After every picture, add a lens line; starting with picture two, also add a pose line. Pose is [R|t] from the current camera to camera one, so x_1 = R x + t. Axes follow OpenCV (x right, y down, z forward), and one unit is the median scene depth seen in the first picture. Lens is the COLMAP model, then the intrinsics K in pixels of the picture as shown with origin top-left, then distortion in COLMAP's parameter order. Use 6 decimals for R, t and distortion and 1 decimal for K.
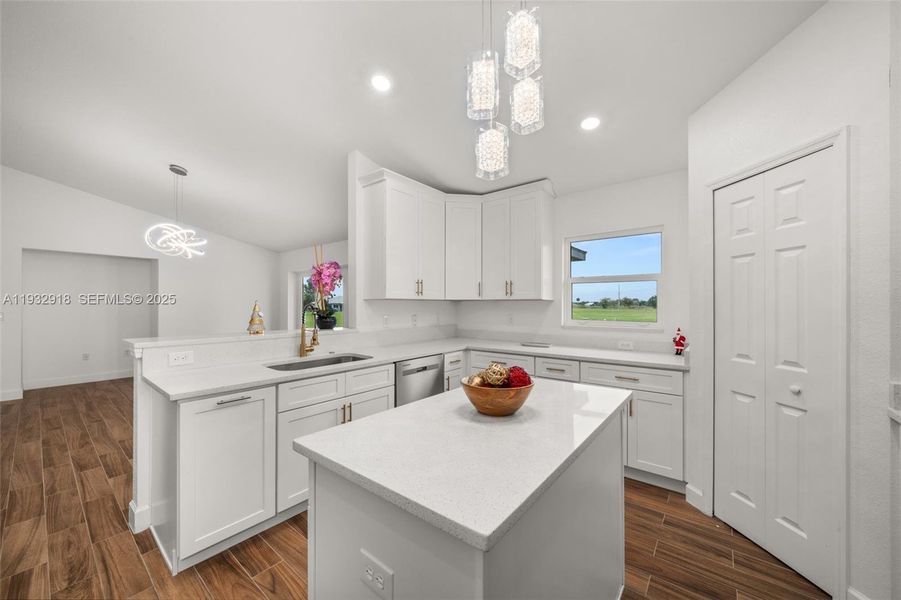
lens RADIAL K [[325.9, 0, 445.2], [0, 325.9, 303.7], [0, 0, 1]] dist [-0.018030, -0.000006]
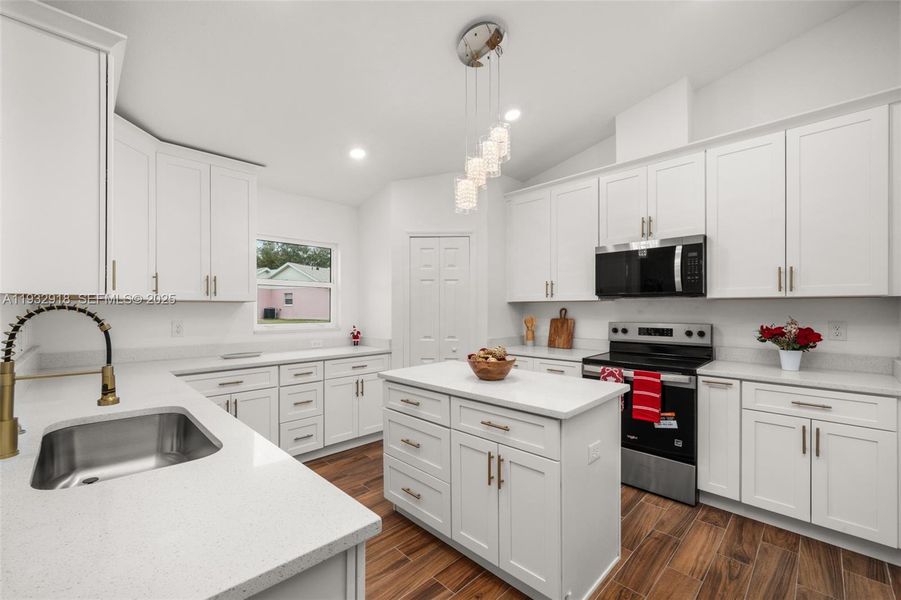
lens RADIAL K [[371.5, 0, 445.7], [0, 371.5, 309.2], [0, 0, 1]] dist [-0.000303, -0.000021]
pose [[0.129095, 0.000684, 0.991632, -0.755663], [-0.005614, 0.999984, 0.000041, 0.006684], [-0.991616, -0.005573, 0.129096, 0.443484]]
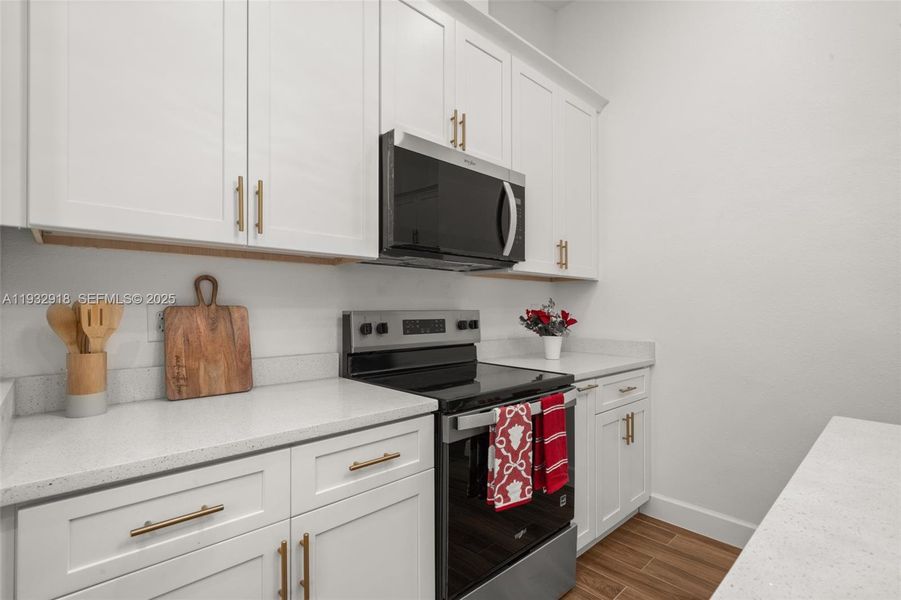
lens RADIAL K [[422.4, 0, 446.7], [0, 422.4, 306.3], [0, 0, 1]] dist [0.001439, 0.000322]
pose [[-0.984492, 0.003931, 0.175384, 0.340844], [0.001869, 0.999927, -0.011921, 0.048841], [-0.175418, -0.011409, -0.984428, 0.665639]]
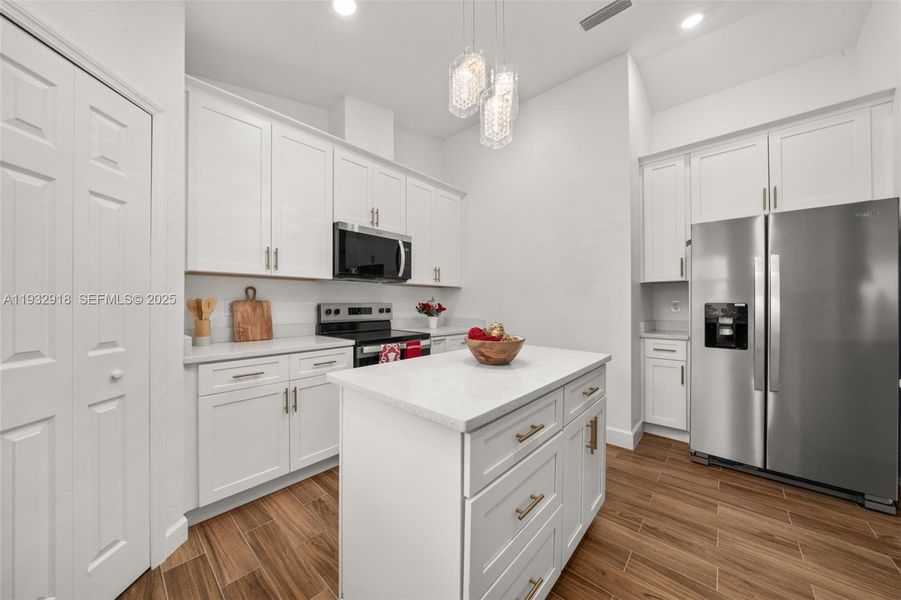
lens RADIAL K [[312.1, 0, 444.2], [0, 312.1, 302.2], [0, 0, 1]] dist [-0.000221, 0.000006]
pose [[-0.996219, 0.002594, 0.086844, 0.112491], [0.001837, 0.999960, -0.008795, 0.054707], [-0.086864, -0.008602, -0.996183, 1.026657]]
